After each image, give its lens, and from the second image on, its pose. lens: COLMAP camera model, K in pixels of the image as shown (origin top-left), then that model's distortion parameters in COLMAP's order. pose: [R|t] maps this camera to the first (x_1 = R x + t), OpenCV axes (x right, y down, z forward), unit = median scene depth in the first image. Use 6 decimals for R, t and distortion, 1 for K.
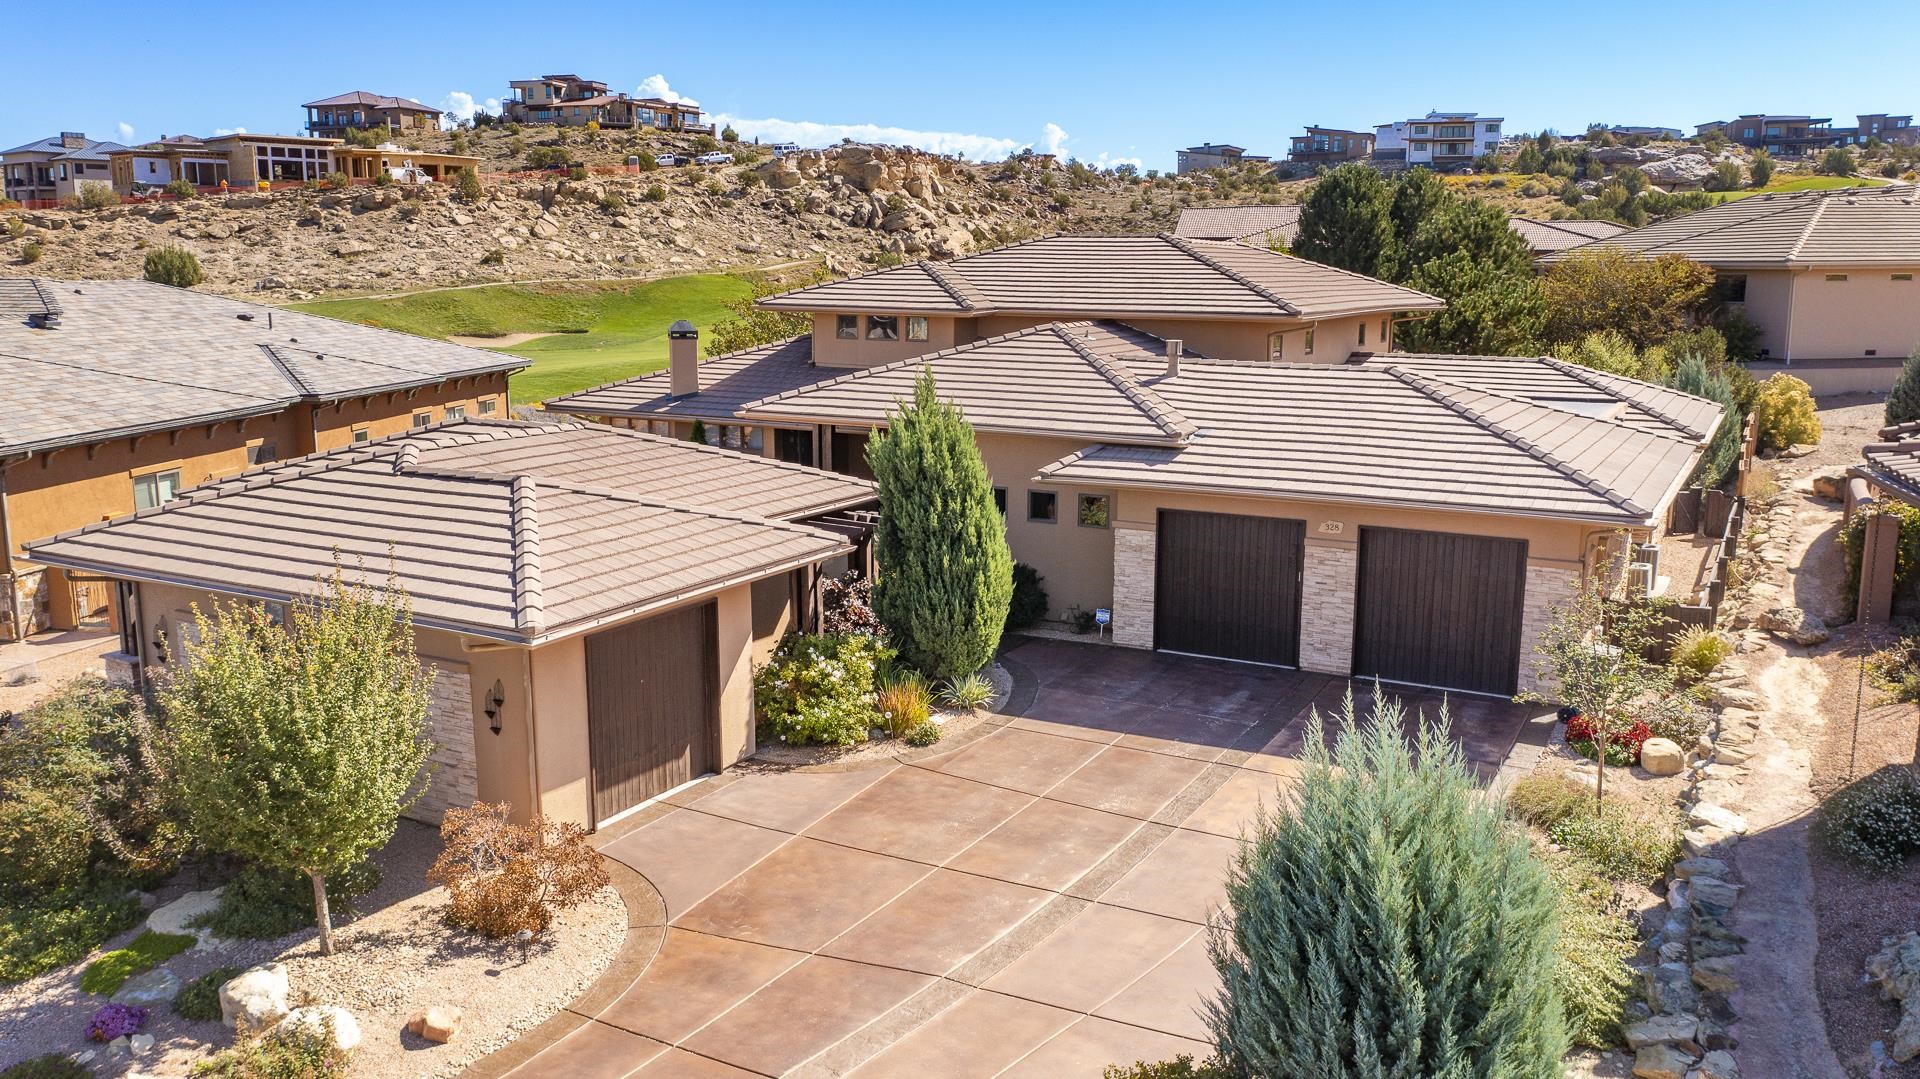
lens RADIAL K [[1505.9, 0, 961.1], [0, 1505.9, 534.1], [0, 0, 1]] dist [-0.015516, 0.003947]
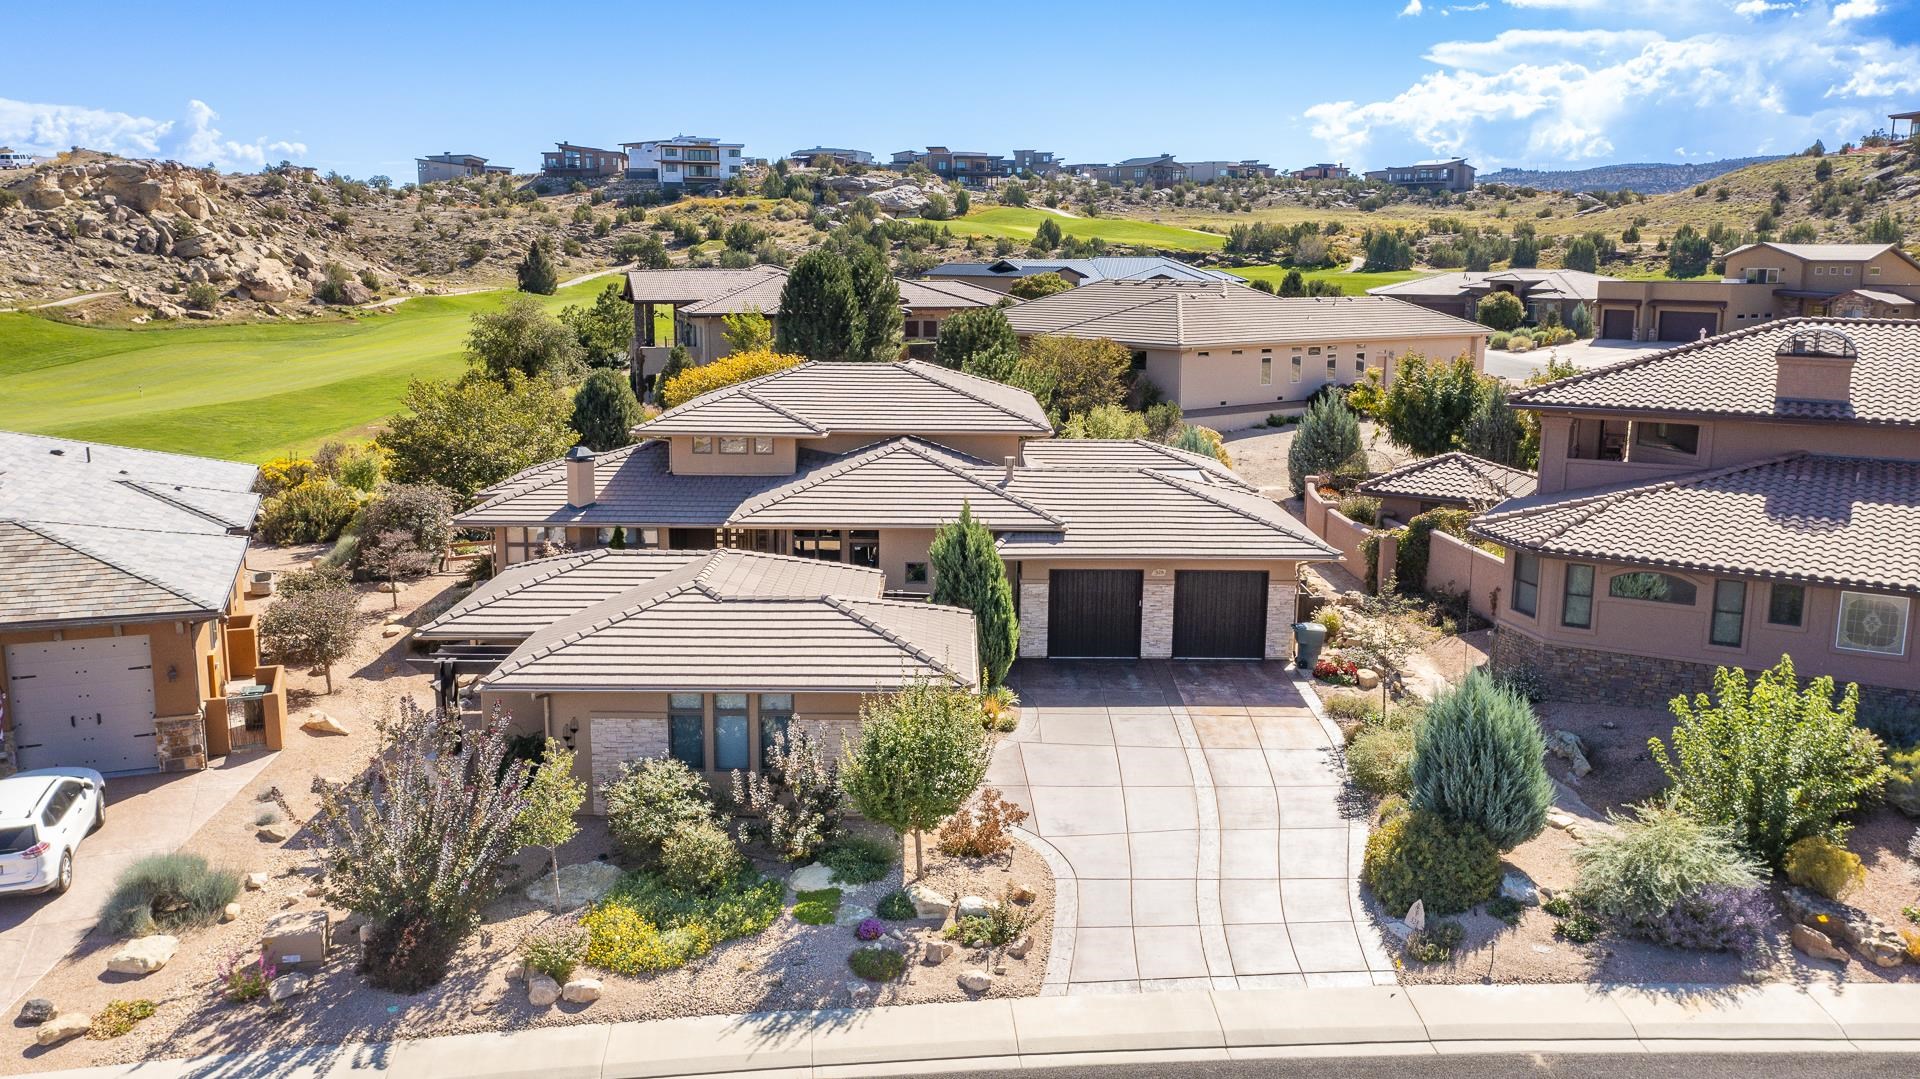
lens RADIAL K [[1505.9, 0, 952.7], [0, 1505.9, 540.6], [0, 0, 1]] dist [-0.015516, 0.003947]
pose [[0.871573, -0.085166, 0.482813, -0.265485], [0.081507, 0.996262, 0.028599, -0.037045], [-0.483444, 0.014427, 0.875257, -0.129411]]
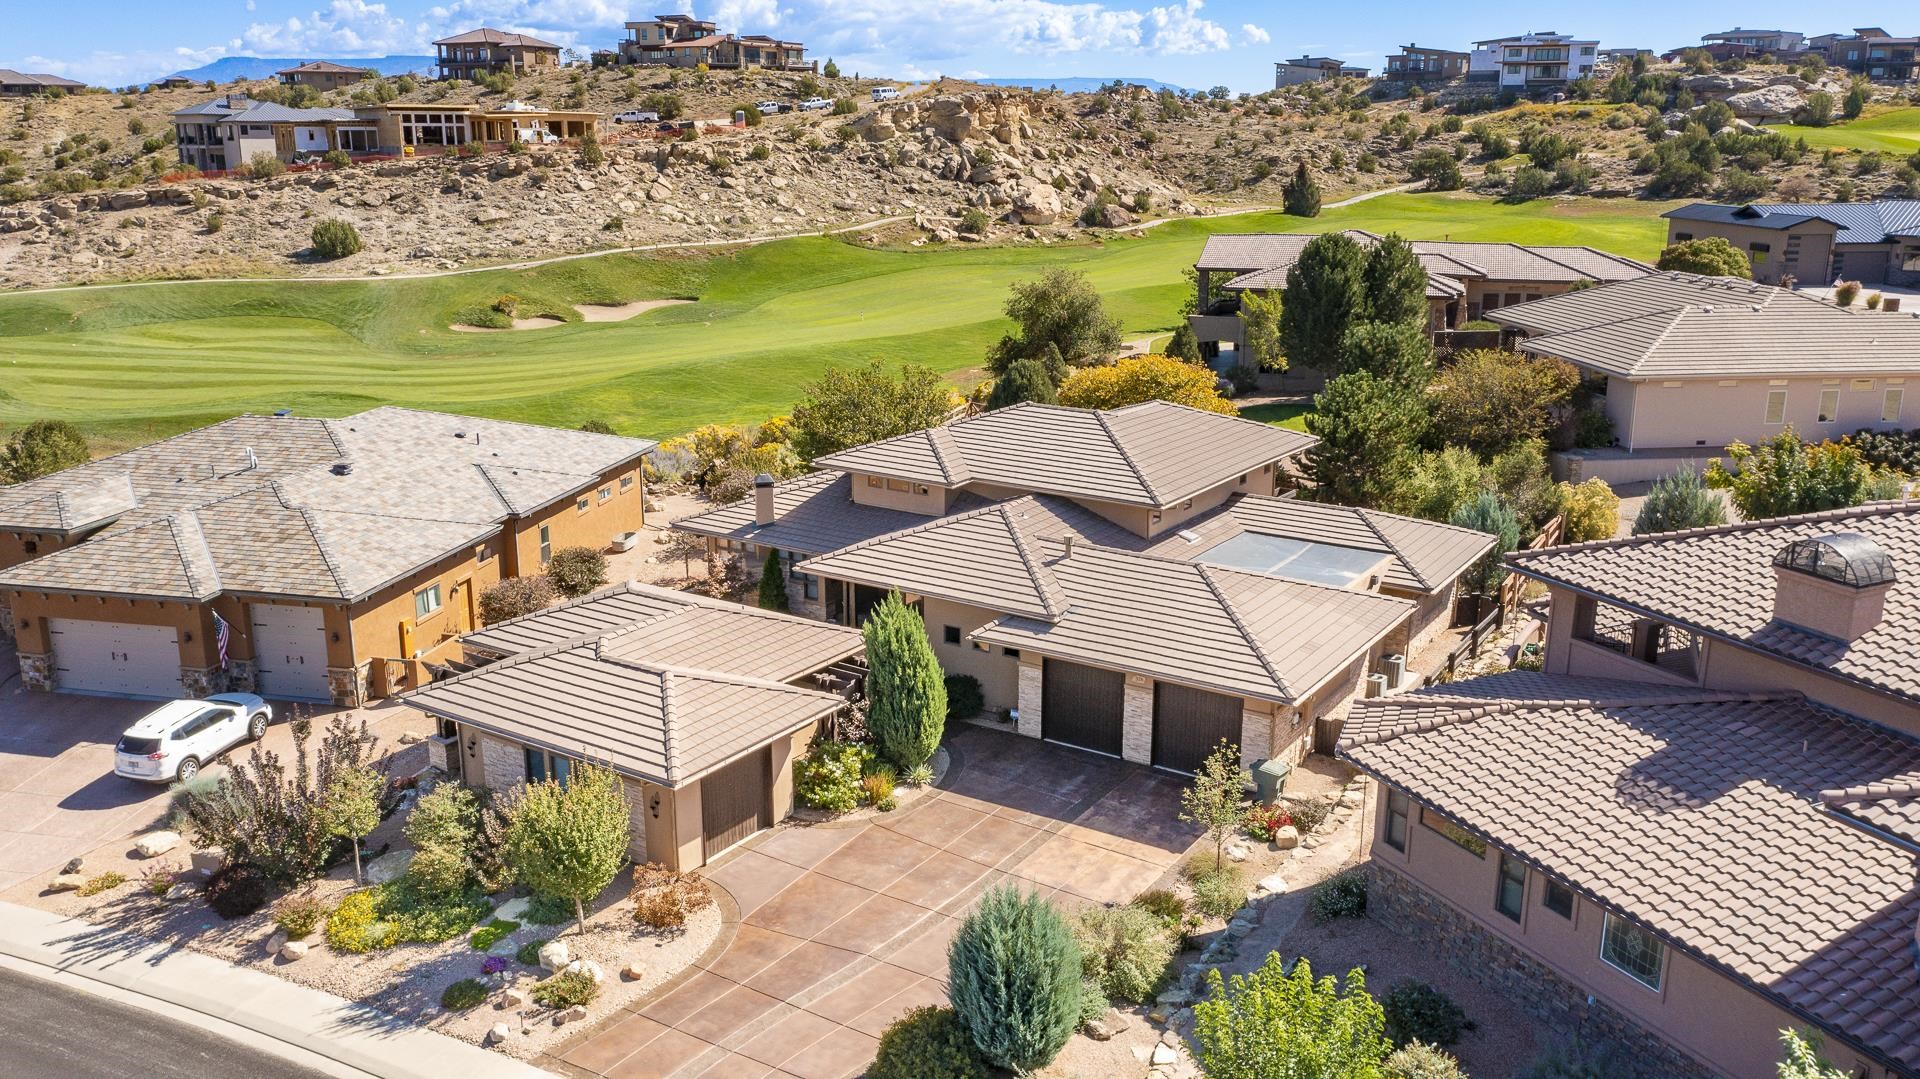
lens RADIAL K [[1505.9, 0, 959.9], [0, 1505.9, 541.4], [0, 0, 1]] dist [-0.015516, 0.003947]
pose [[0.997358, 0.016999, -0.070624, 0.055695], [-0.011133, 0.996517, 0.082639, -0.100074], [0.071783, -0.081634, 0.994074, -0.227184]]
